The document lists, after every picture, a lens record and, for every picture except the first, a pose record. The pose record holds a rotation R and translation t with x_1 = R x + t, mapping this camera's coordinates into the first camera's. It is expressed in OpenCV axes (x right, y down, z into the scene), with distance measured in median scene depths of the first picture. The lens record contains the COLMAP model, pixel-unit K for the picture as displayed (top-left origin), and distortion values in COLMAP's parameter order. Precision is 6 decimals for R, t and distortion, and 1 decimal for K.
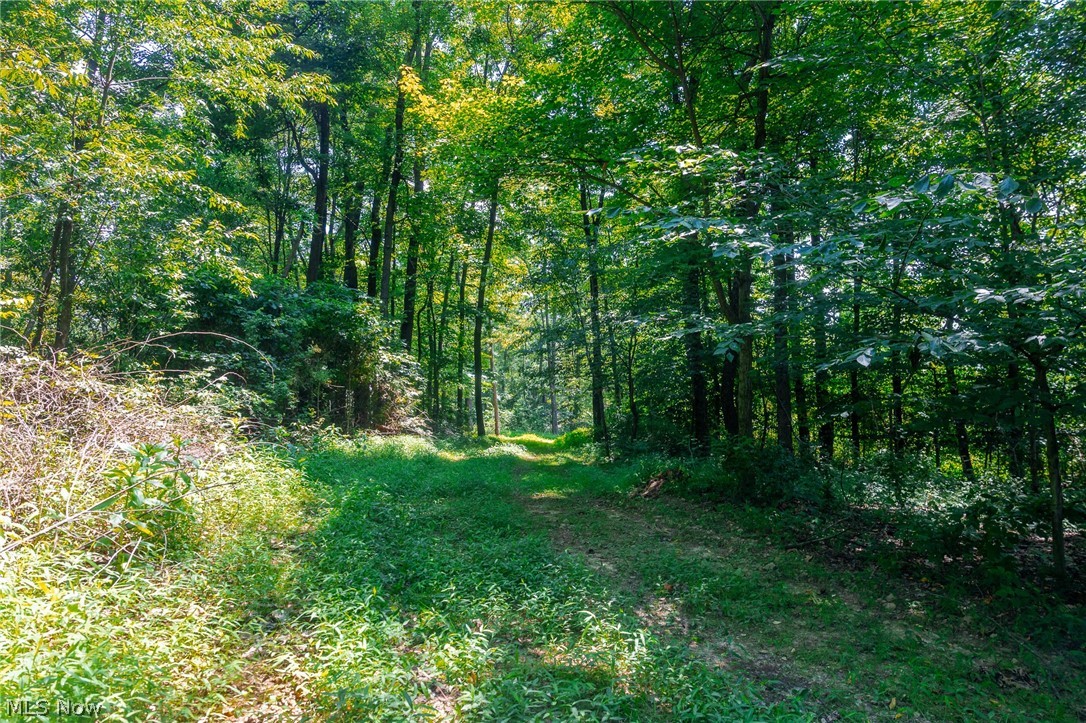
lens RADIAL K [[724.7, 0, 542.3], [0, 724.7, 365.4], [0, 0, 1]] dist [-0.010063, -0.001995]
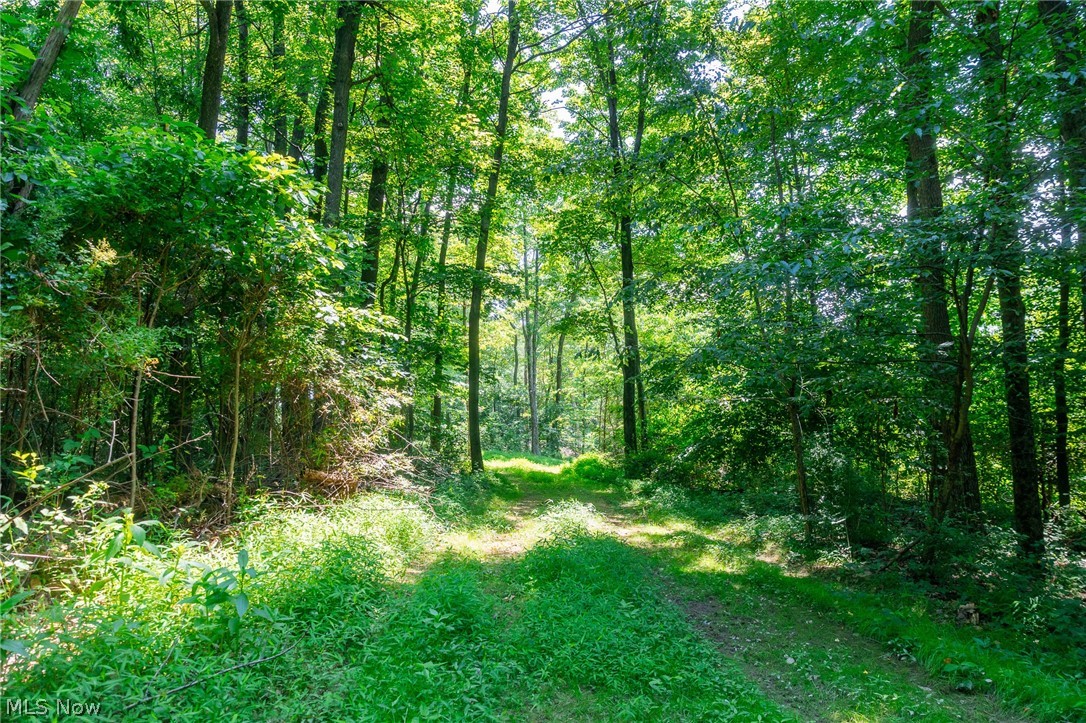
lens RADIAL K [[724.7, 0, 541.3], [0, 724.7, 364.6], [0, 0, 1]] dist [-0.010063, -0.001995]
pose [[0.997508, 0.015806, 0.068763, -0.115670], [-0.014529, 0.999713, -0.019041, 0.022376], [-0.069044, 0.017994, 0.997451, 0.539611]]
